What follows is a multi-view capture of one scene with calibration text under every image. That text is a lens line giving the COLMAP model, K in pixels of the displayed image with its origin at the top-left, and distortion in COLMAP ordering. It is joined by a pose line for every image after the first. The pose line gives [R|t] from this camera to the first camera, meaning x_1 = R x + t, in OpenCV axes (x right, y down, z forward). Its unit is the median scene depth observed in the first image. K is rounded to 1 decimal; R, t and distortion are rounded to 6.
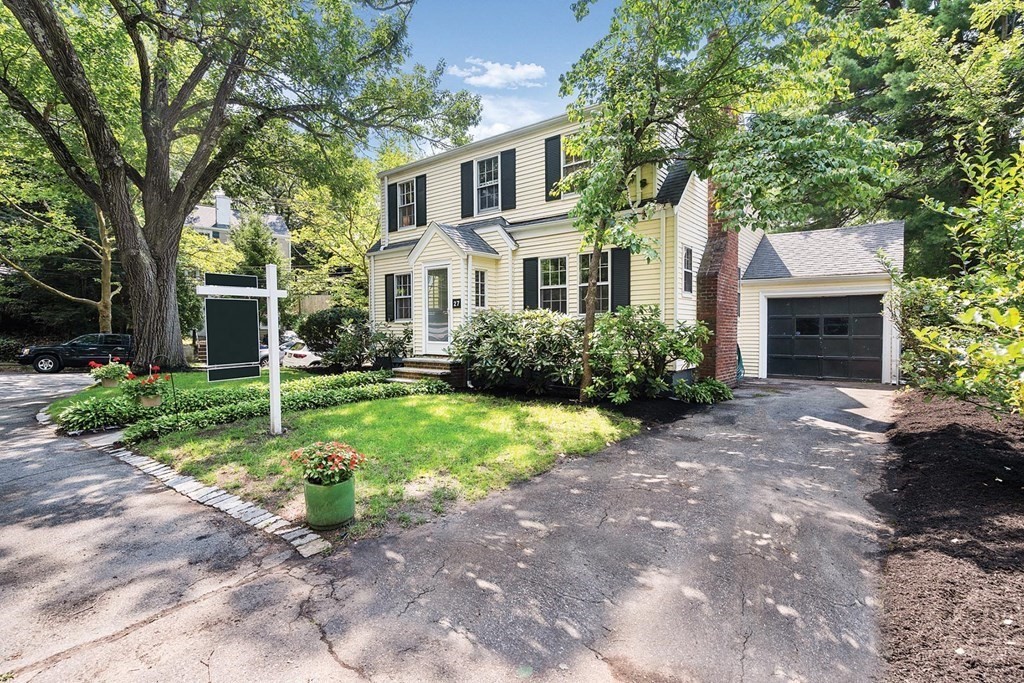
lens RADIAL K [[468.7, 0, 513.9], [0, 468.7, 344.2], [0, 0, 1]] dist [-0.003619, -0.000758]
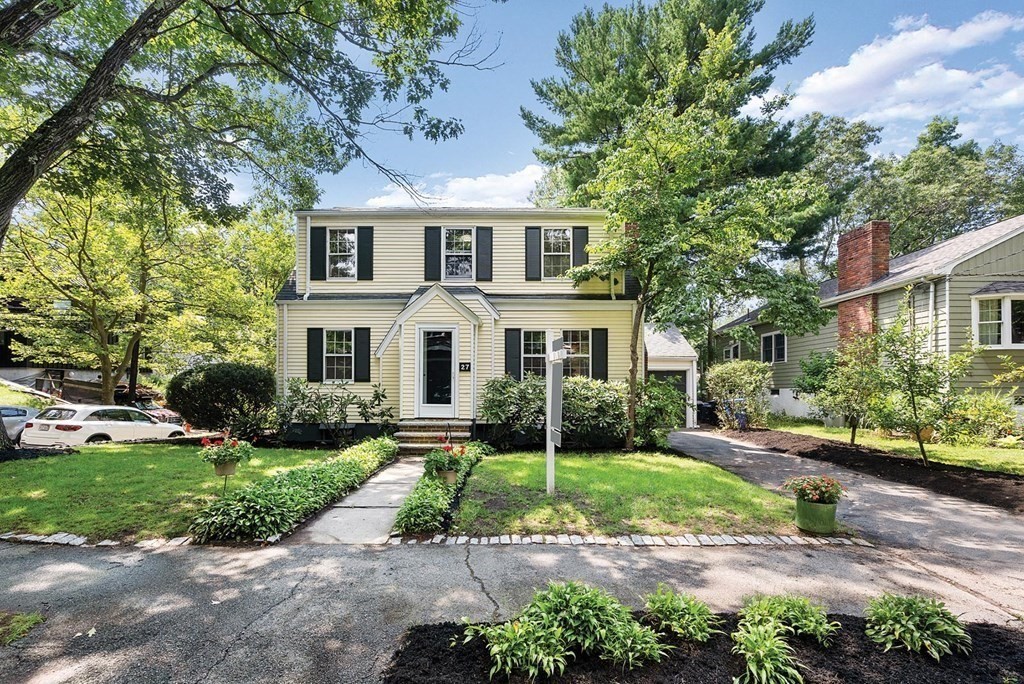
lens RADIAL K [[468.7, 0, 494.7], [0, 468.7, 383.6], [0, 0, 1]] dist [-0.003619, -0.000758]
pose [[0.810746, 0.015944, 0.585181, -0.648416], [0.011777, 0.998982, -0.043536, -0.005522], [-0.585280, 0.042188, 0.809733, 0.131790]]
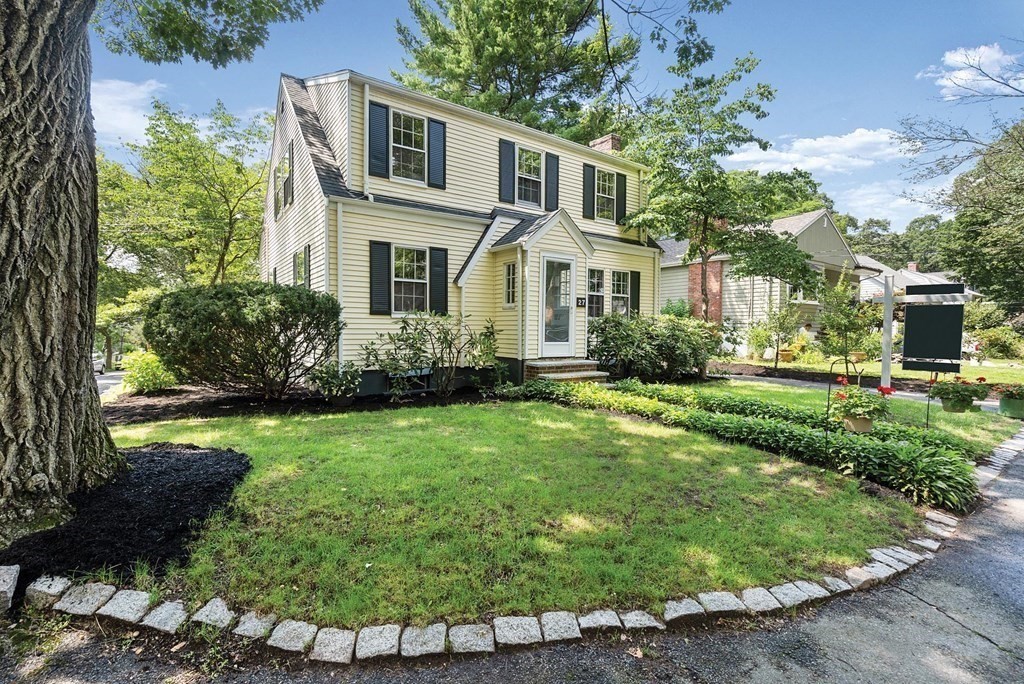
lens RADIAL K [[468.7, 0, 507.8], [0, 468.7, 333.4], [0, 0, 1]] dist [-0.003619, -0.000758]
pose [[0.307360, -0.006625, 0.951570, -1.067235], [0.018389, 0.999830, 0.001021, -0.026275], [-0.951416, 0.017185, 0.307430, 0.821807]]
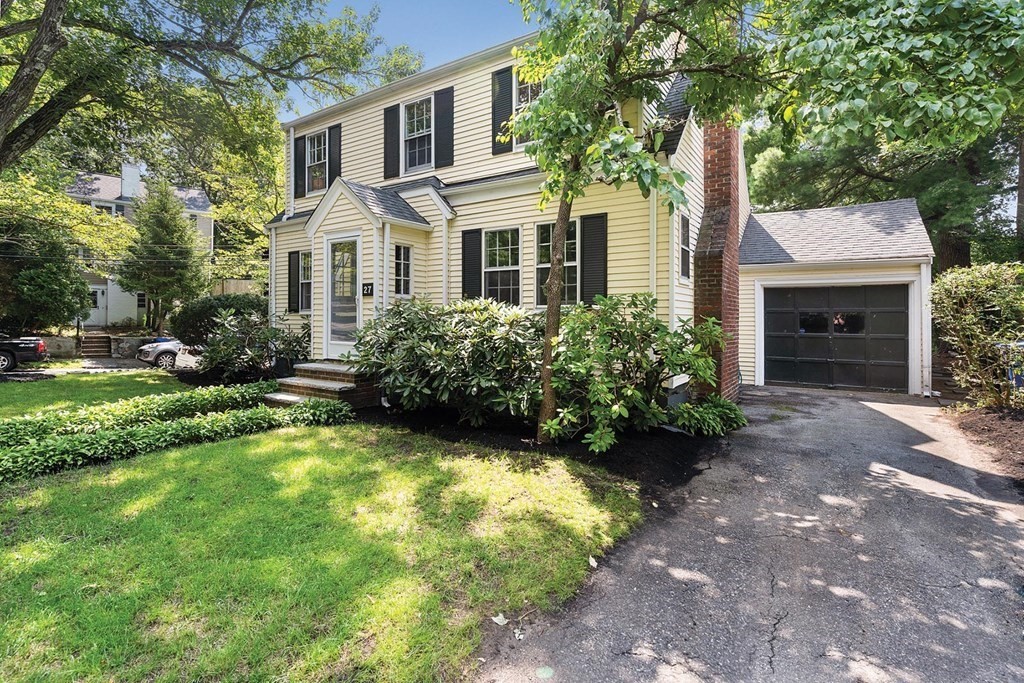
lens RADIAL K [[468.7, 0, 513.2], [0, 468.7, 315.8], [0, 0, 1]] dist [-0.003619, -0.000758]
pose [[0.995982, 0.006397, 0.089325, 0.035484], [-0.003115, 0.999317, -0.036831, -0.020378], [-0.089500, 0.036405, 0.995321, 0.258509]]
